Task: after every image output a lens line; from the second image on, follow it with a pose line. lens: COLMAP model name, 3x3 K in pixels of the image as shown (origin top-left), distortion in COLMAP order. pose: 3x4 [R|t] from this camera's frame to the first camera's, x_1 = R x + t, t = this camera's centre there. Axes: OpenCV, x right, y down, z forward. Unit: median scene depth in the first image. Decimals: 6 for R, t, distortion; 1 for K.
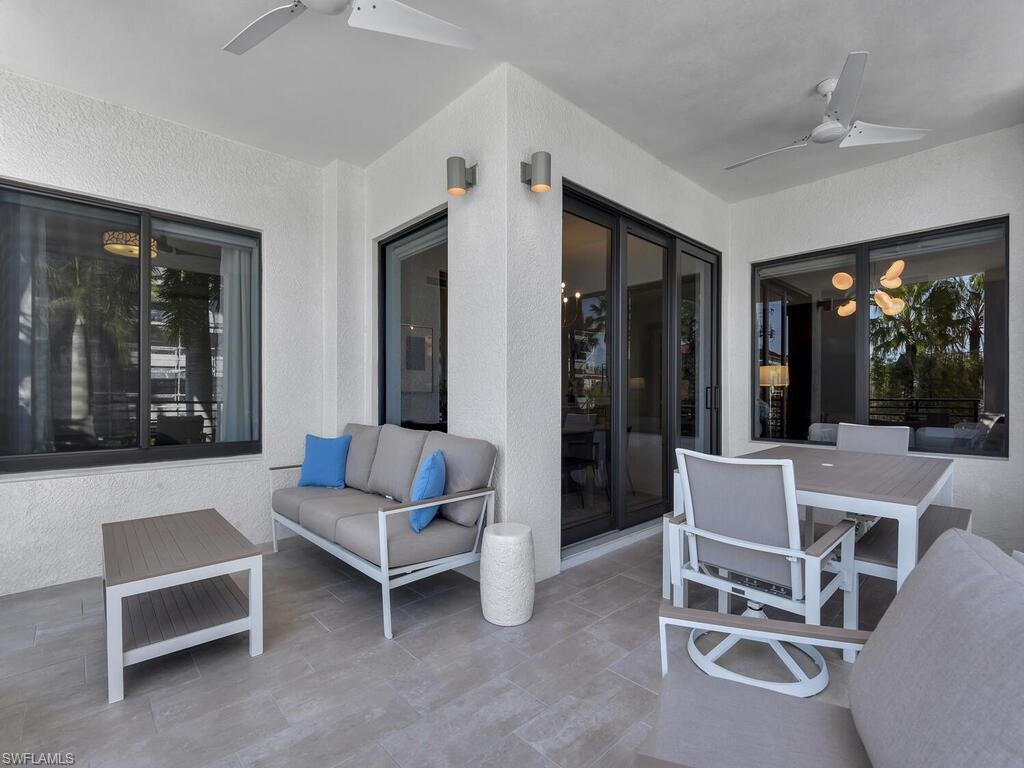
lens RADIAL K [[473.6, 0, 514.4], [0, 473.6, 385.7], [0, 0, 1]] dist [-0.001286, -0.000735]
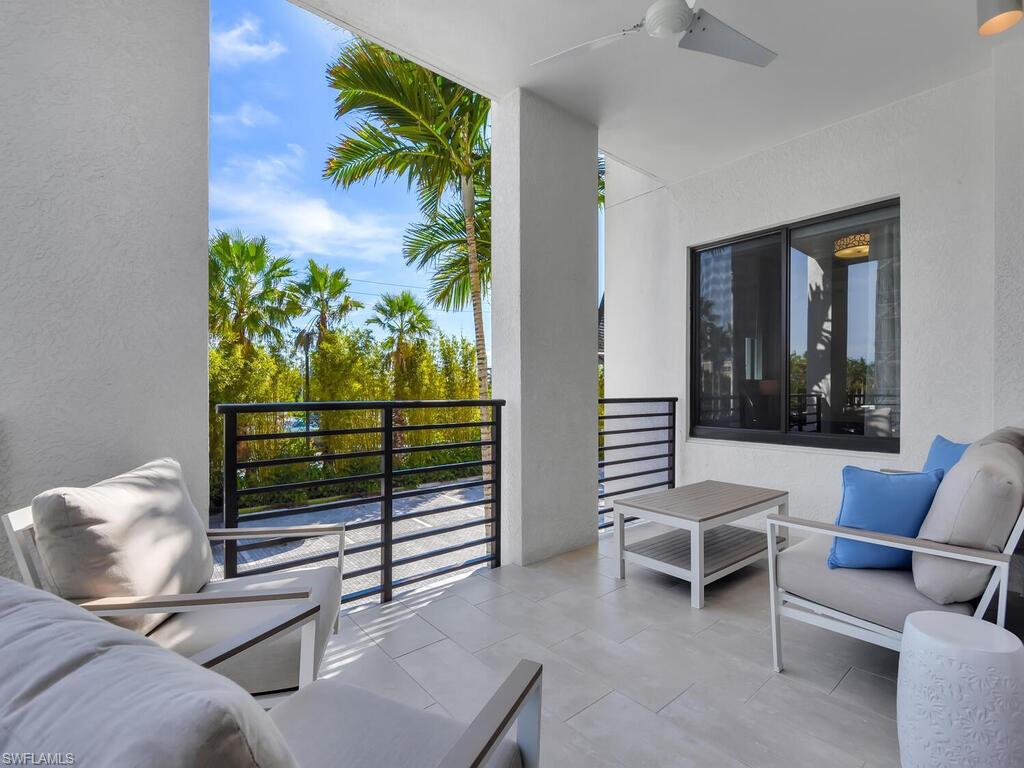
lens RADIAL K [[473.6, 0, 514.4], [0, 473.6, 385.7], [0, 0, 1]] dist [-0.001286, -0.000735]
pose [[-0.057251, -0.006631, -0.998338, 0.520319], [0.017364, 0.999820, -0.007636, 0.021134], [0.998209, -0.017772, -0.057126, 0.508113]]
